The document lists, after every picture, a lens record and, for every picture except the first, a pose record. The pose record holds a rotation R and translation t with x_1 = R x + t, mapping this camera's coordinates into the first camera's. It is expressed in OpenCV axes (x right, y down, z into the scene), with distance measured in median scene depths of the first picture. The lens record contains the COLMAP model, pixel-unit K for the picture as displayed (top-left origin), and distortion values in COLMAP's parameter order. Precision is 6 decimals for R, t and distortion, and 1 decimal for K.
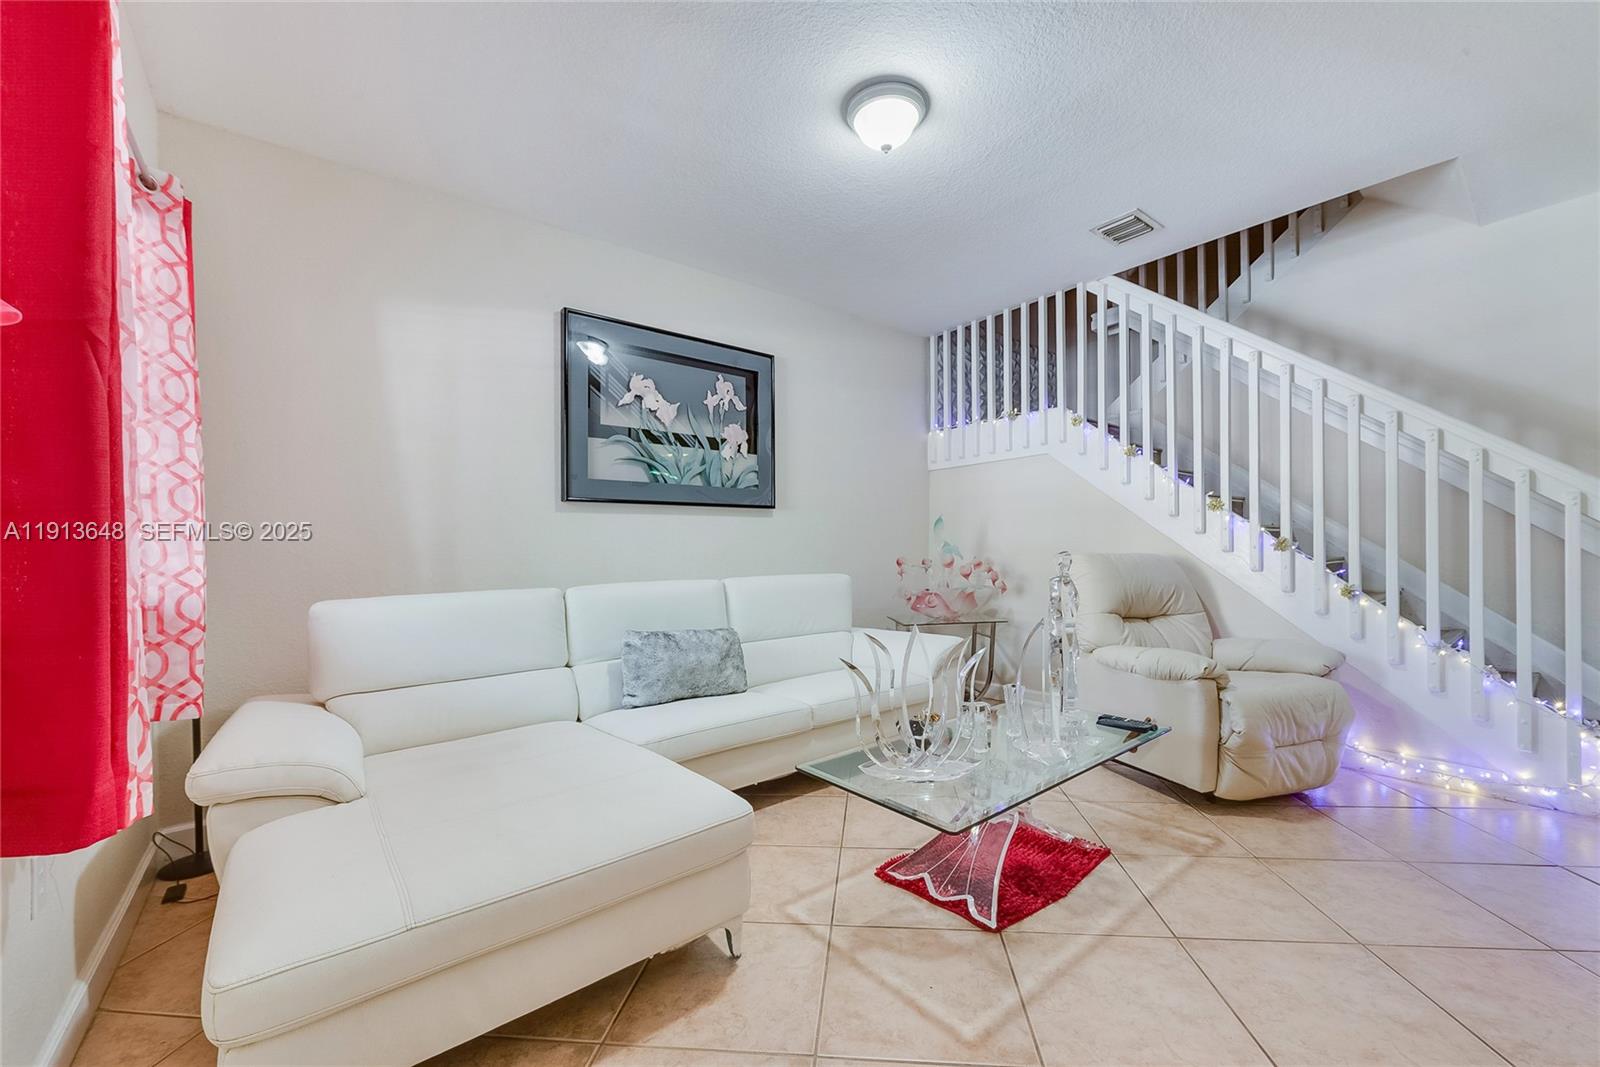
lens RADIAL K [[659.6, 0, 800.8], [0, 659.6, 540.4], [0, 0, 1]] dist [-0.012512, 0.000679]
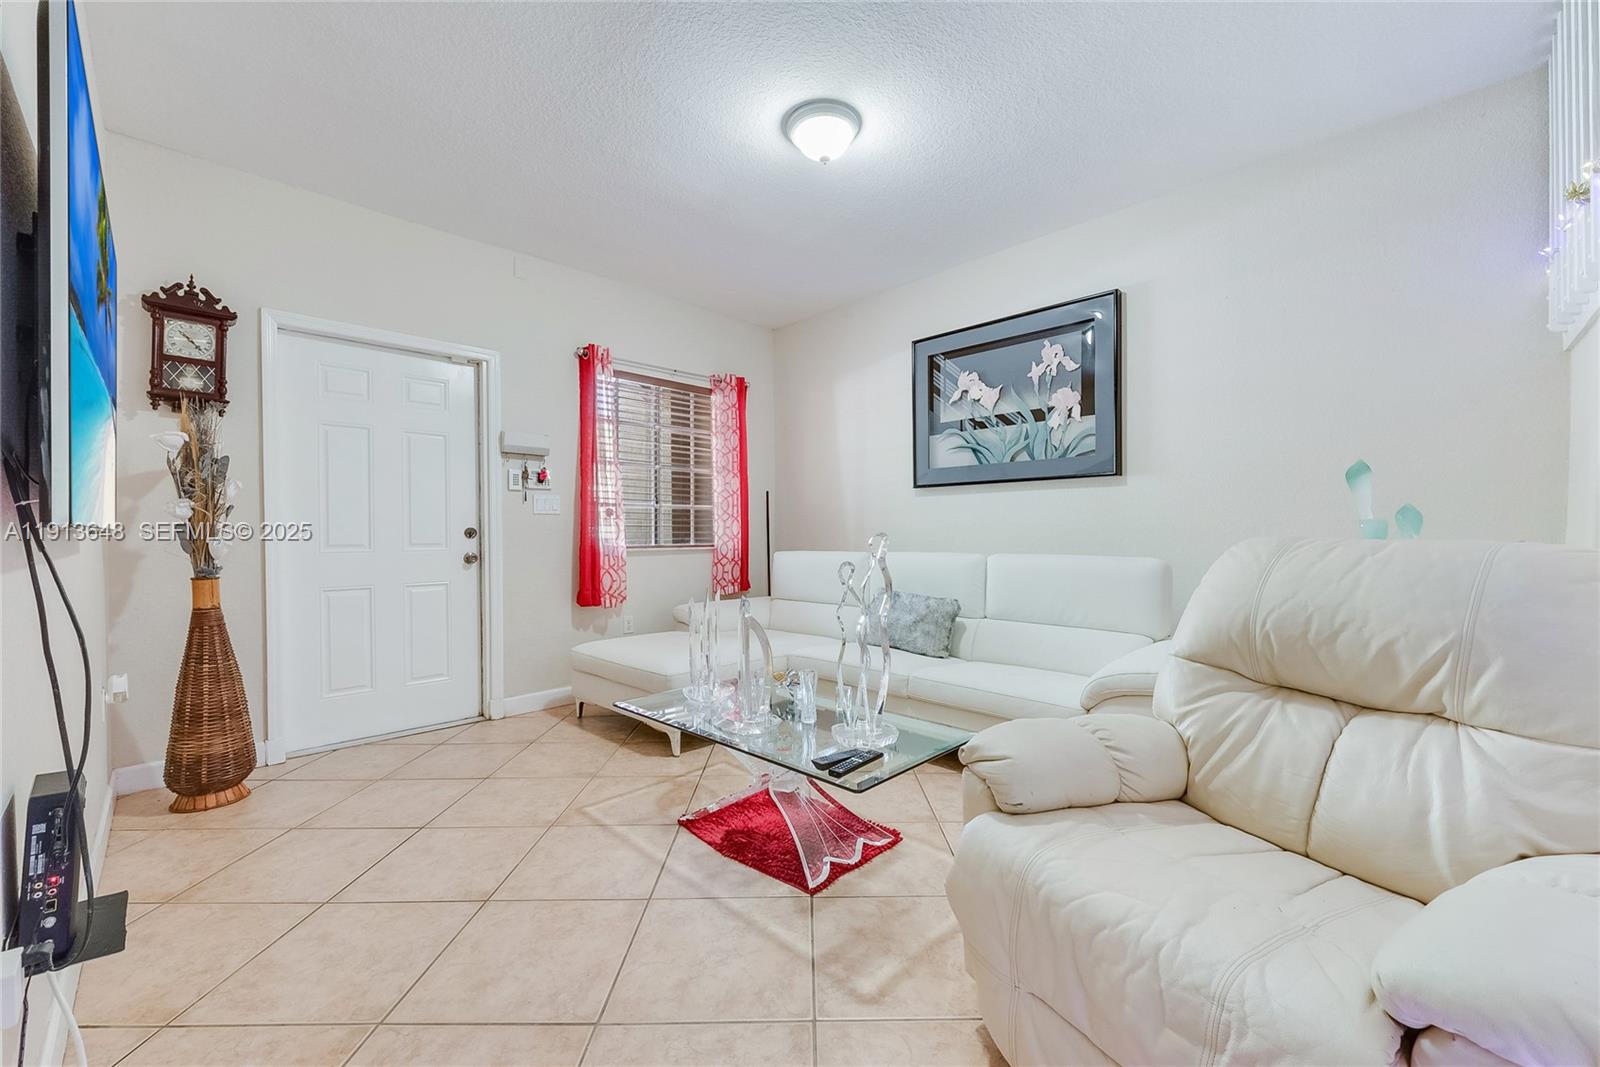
lens RADIAL K [[659.6, 0, 803.0], [0, 659.6, 532.8], [0, 0, 1]] dist [-0.012512, 0.000679]
pose [[0.068203, 0.019255, -0.997486, 0.861879], [0.026448, 0.999427, 0.021100, -0.004326], [0.997321, -0.027821, 0.067655, 0.622795]]
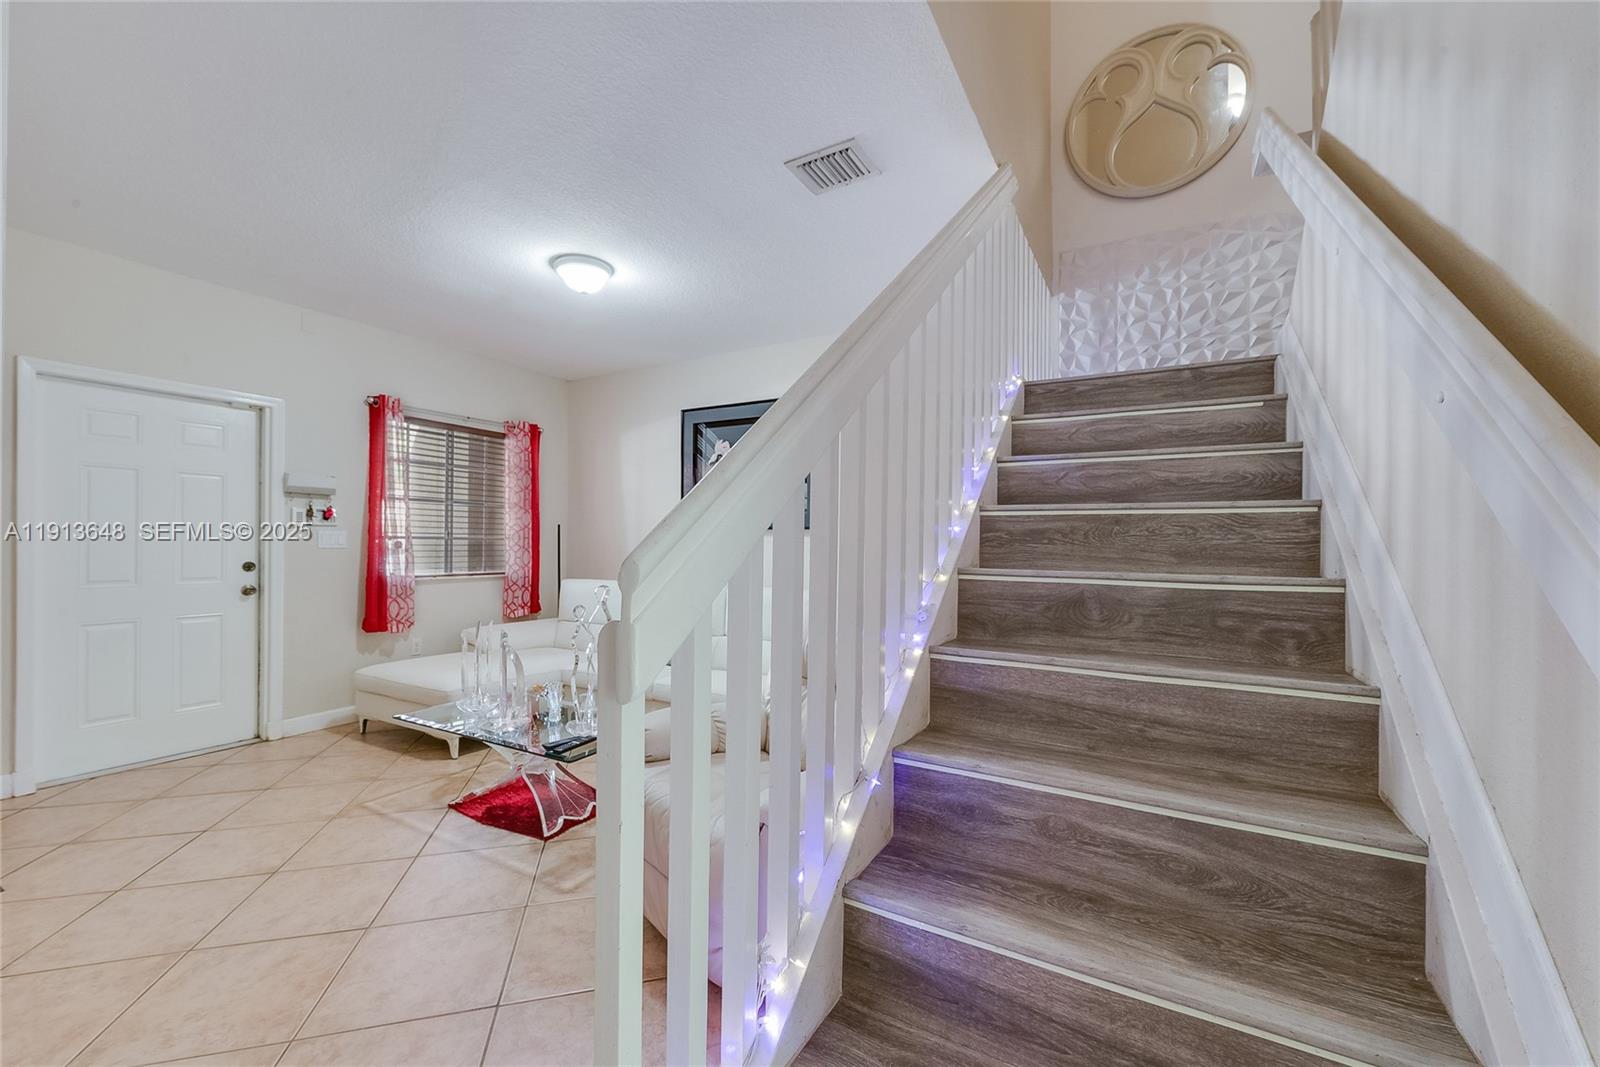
lens RADIAL K [[659.6, 0, 829.0], [0, 659.6, 536.9], [0, 0, 1]] dist [-0.012512, 0.000679]
pose [[0.342695, 0.019521, -0.939244, 1.168405], [0.003336, 0.999752, 0.021996, -0.069051], [0.939441, -0.010671, 0.342545, 0.714125]]
